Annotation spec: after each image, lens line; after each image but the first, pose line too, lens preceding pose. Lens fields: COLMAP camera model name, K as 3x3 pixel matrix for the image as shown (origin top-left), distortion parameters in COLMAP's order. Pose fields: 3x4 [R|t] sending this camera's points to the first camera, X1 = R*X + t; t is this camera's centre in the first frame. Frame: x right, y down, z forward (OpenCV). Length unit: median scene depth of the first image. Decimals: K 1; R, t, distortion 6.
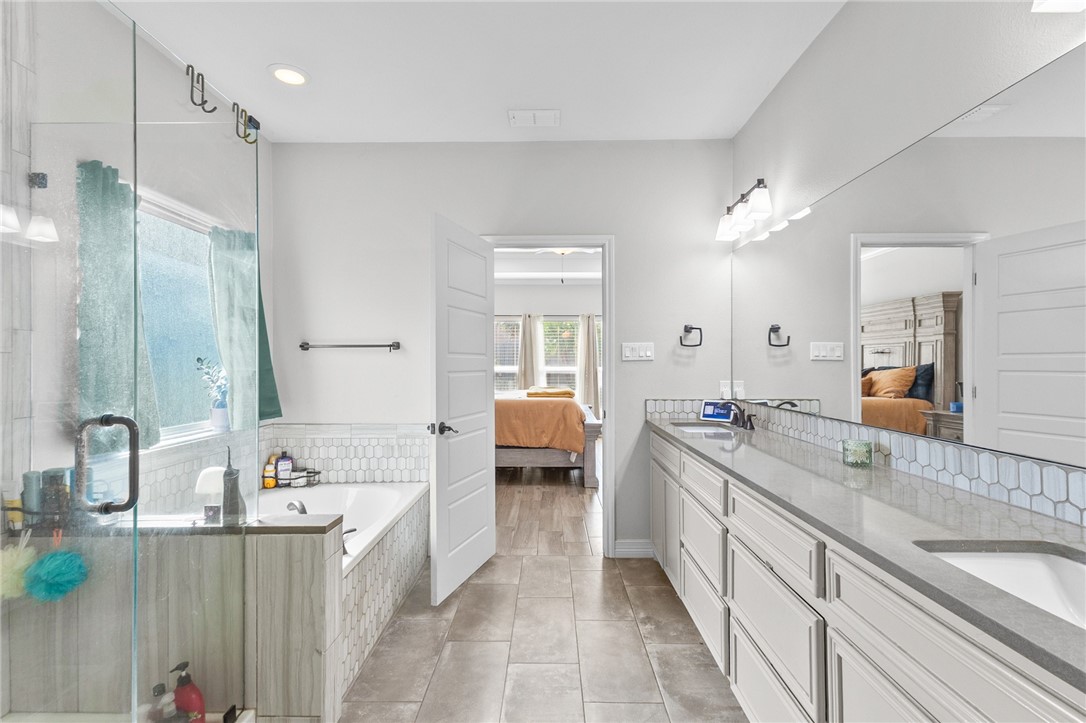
lens RADIAL K [[505.9, 0, 539.9], [0, 505.9, 357.7], [0, 0, 1]] dist [0.025912, -0.006922]
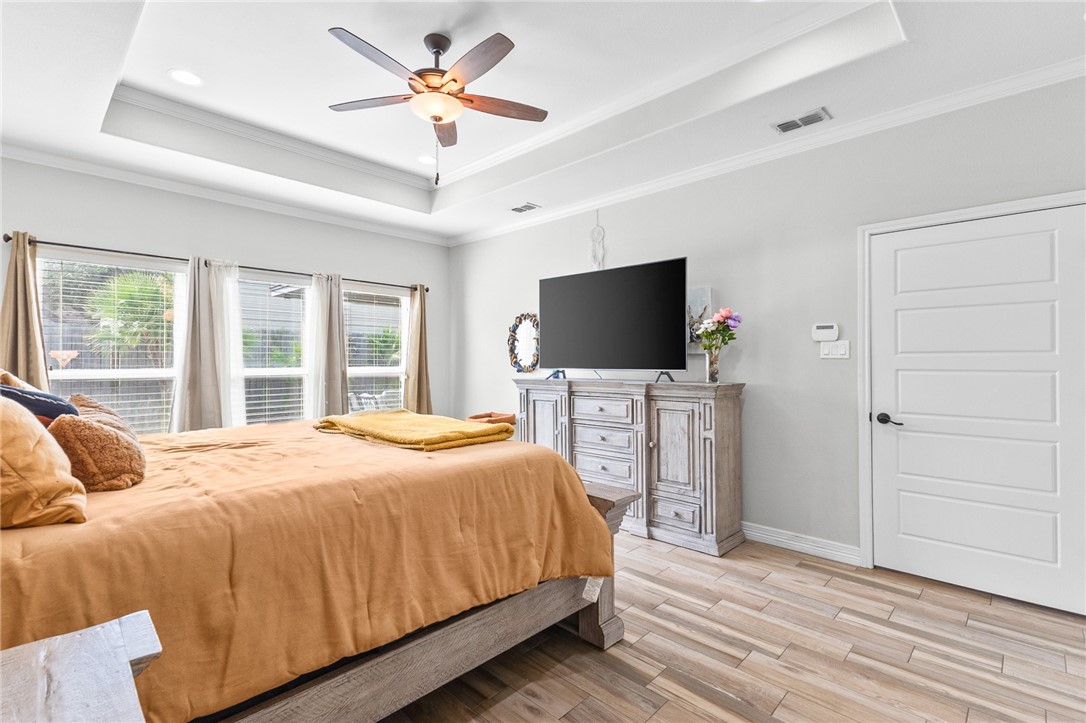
lens RADIAL K [[505.9, 0, 539.9], [0, 505.9, 357.7], [0, 0, 1]] dist [0.025912, -0.006922]
pose [[0.685603, 0.004456, 0.727962, -0.203188], [-0.006267, 0.999980, -0.000219, 0.006842], [-0.727948, -0.004412, 0.685618, 0.574415]]
